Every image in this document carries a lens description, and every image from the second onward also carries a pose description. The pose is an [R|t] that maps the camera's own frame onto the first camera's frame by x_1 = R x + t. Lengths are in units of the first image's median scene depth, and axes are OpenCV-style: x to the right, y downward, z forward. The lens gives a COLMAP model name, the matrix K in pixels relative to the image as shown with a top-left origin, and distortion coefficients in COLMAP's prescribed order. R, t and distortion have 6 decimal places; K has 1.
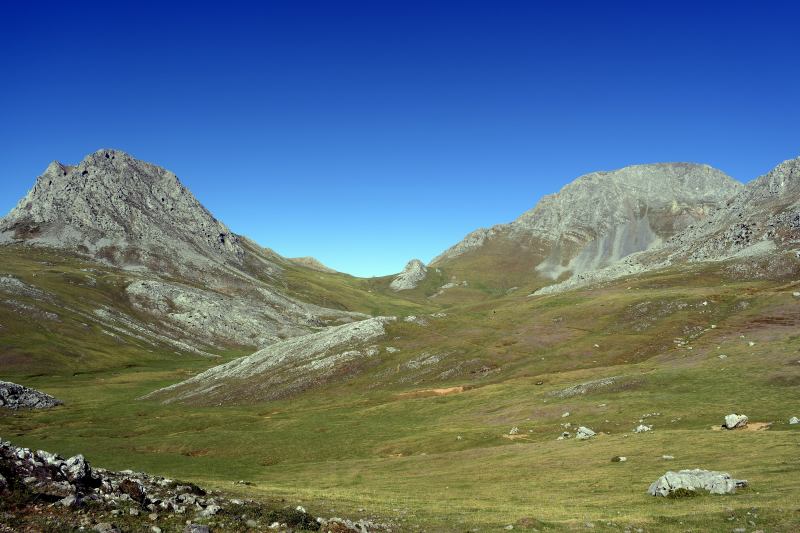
lens RADIAL K [[628.3, 0, 401.5], [0, 628.3, 266.5], [0, 0, 1]] dist [-0.091641, 0.014731]
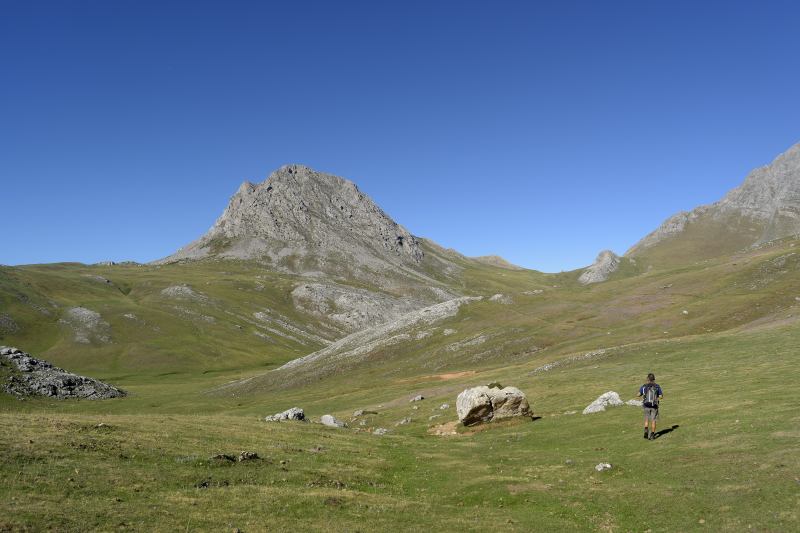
lens RADIAL K [[628.3, 0, 401.9], [0, 628.3, 265.8], [0, 0, 1]] dist [-0.091641, 0.014731]
pose [[0.946046, -0.060564, -0.318321, 0.039456], [0.058836, 0.998154, -0.015049, 0.011127], [0.318645, -0.004491, 0.947863, 0.039687]]
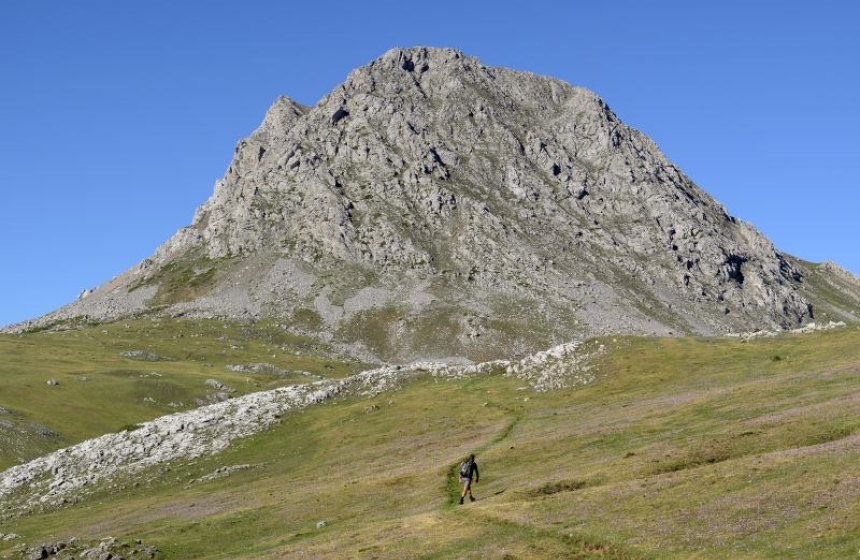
lens RADIAL K [[1732.9, 0, 426.7], [0, 1732.9, 280.8], [0, 0, 1]] dist [0.055603, 0.000000]
pose [[0.852476, -0.079159, -0.516738, 0.045164], [0.046965, 0.996069, -0.075109, 0.022867], [0.520652, 0.039760, 0.852842, 0.158512]]
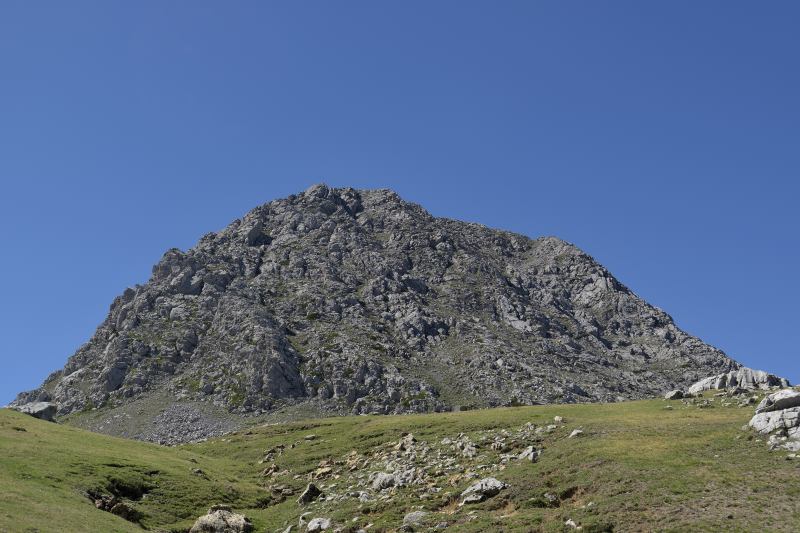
lens RADIAL K [[1182.2, 0, 400.4], [0, 1182.2, 266.7], [0, 0, 1]] dist [-0.060935, 0.000000]
pose [[0.902636, -0.199149, -0.381559, -0.270472], [0.081870, 0.949772, -0.302043, 0.016366], [0.422546, 0.241396, 0.873604, 0.583534]]
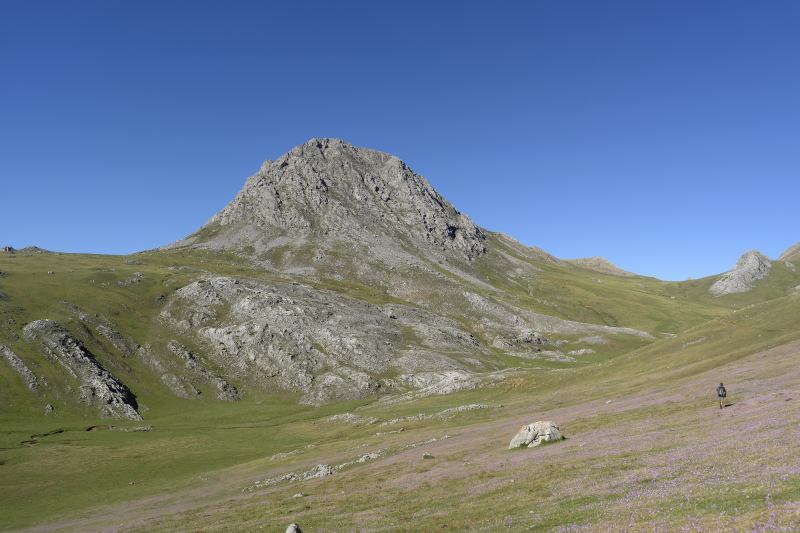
lens RADIAL K [[628.3, 0, 401.3], [0, 628.3, 268.7], [0, 0, 1]] dist [-0.091641, 0.014731]
pose [[0.859226, -0.056523, -0.508465, 0.044260], [0.040094, 0.998261, -0.043219, 0.031184], [0.510023, 0.016749, 0.859998, 0.347766]]
